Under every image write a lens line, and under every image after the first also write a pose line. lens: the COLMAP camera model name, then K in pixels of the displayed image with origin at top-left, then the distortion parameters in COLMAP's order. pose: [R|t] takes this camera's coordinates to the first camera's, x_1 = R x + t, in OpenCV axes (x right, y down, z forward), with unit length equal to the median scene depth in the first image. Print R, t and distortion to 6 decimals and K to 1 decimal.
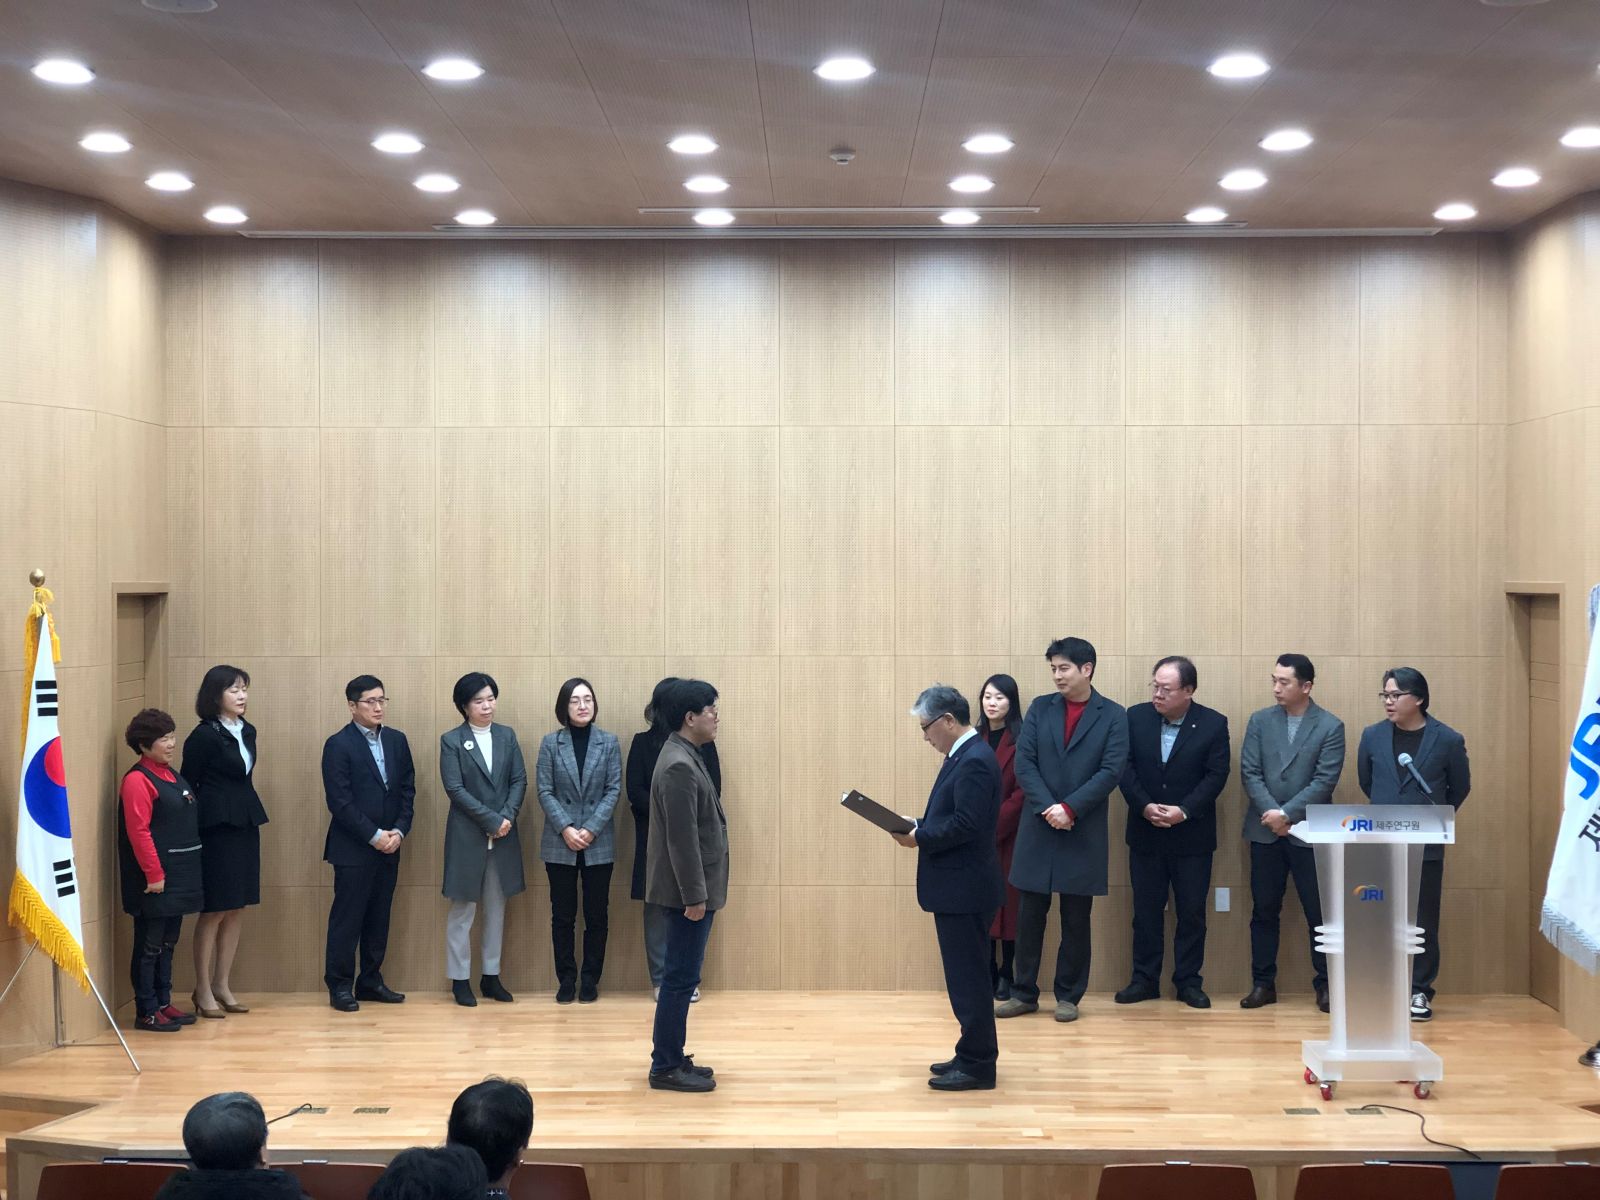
lens RADIAL K [[2537.7, 0, 801.5], [0, 2537.7, 590.2], [0, 0, 1]] dist [0.145919, 0.000000]
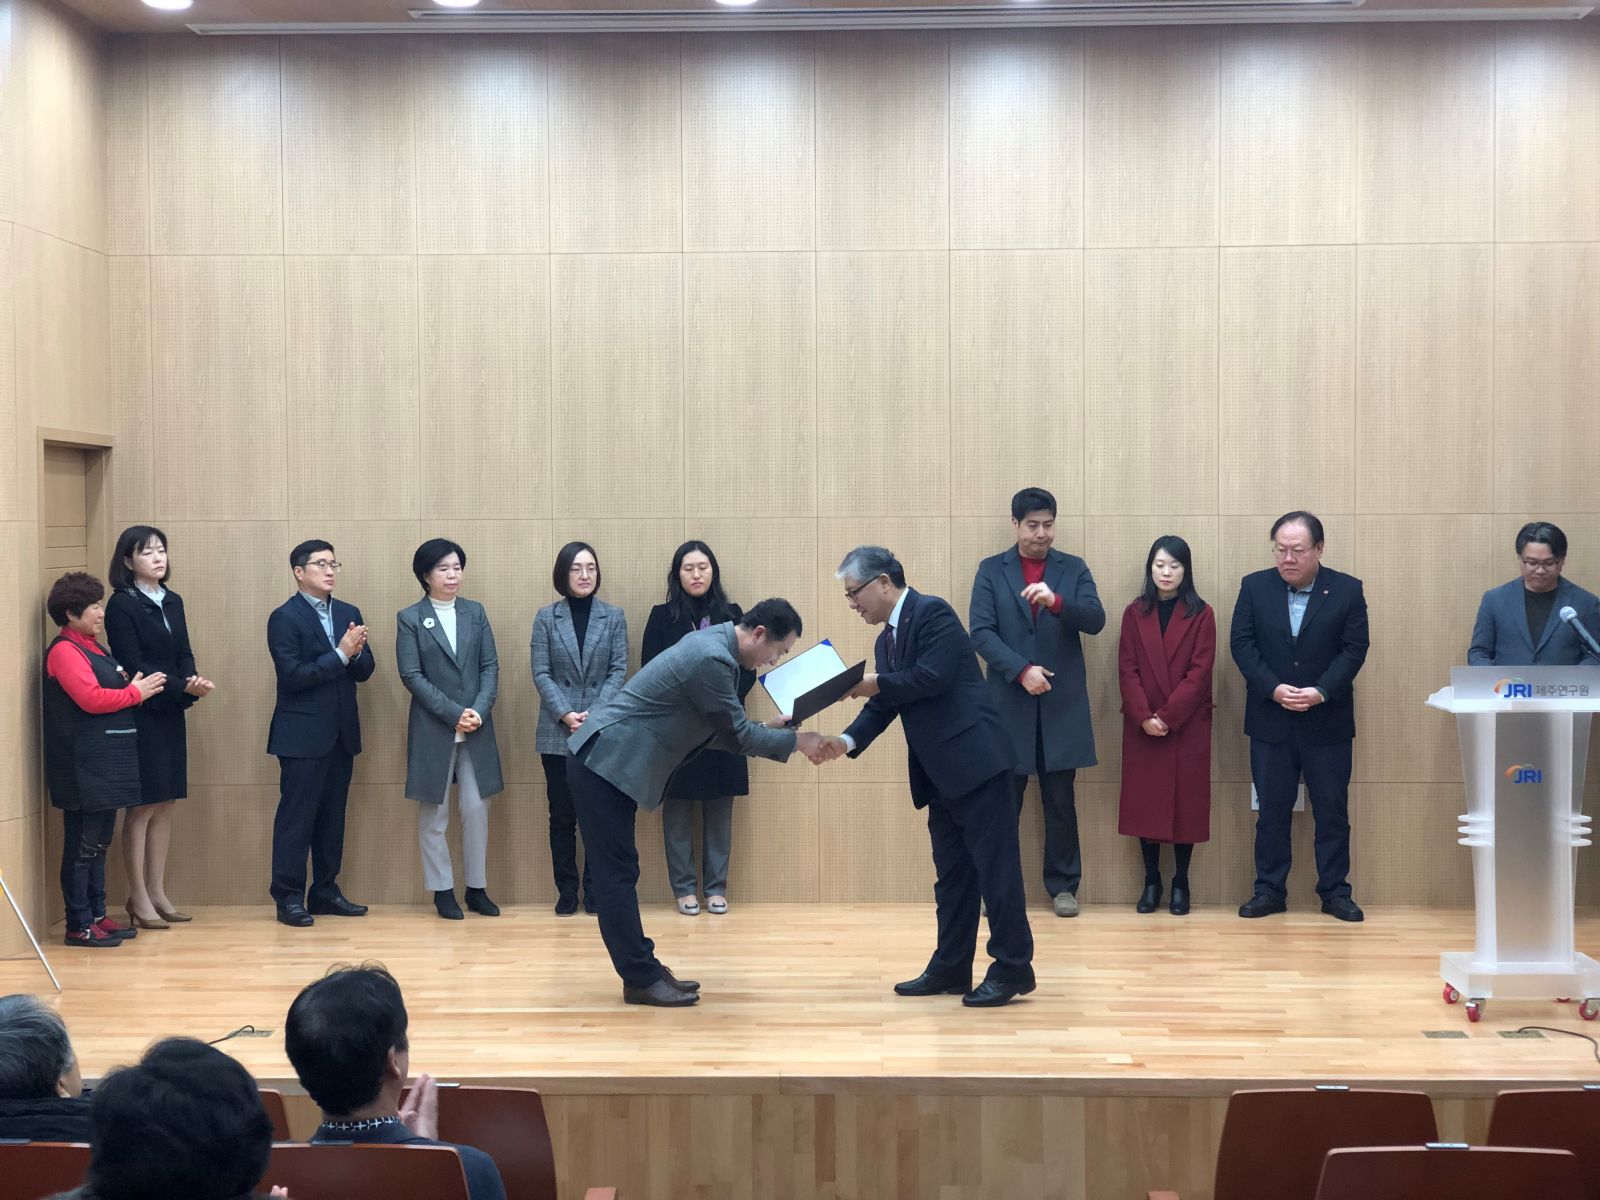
lens RADIAL K [[2537.7, 0, 810.9], [0, 2537.7, 597.7], [0, 0, 1]] dist [0.145919, 0.000000]
pose [[0.999822, -0.004230, -0.018393, 0.005134], [0.004655, 0.999722, 0.023121, 0.033589], [0.018290, -0.023202, 0.999563, 0.136615]]
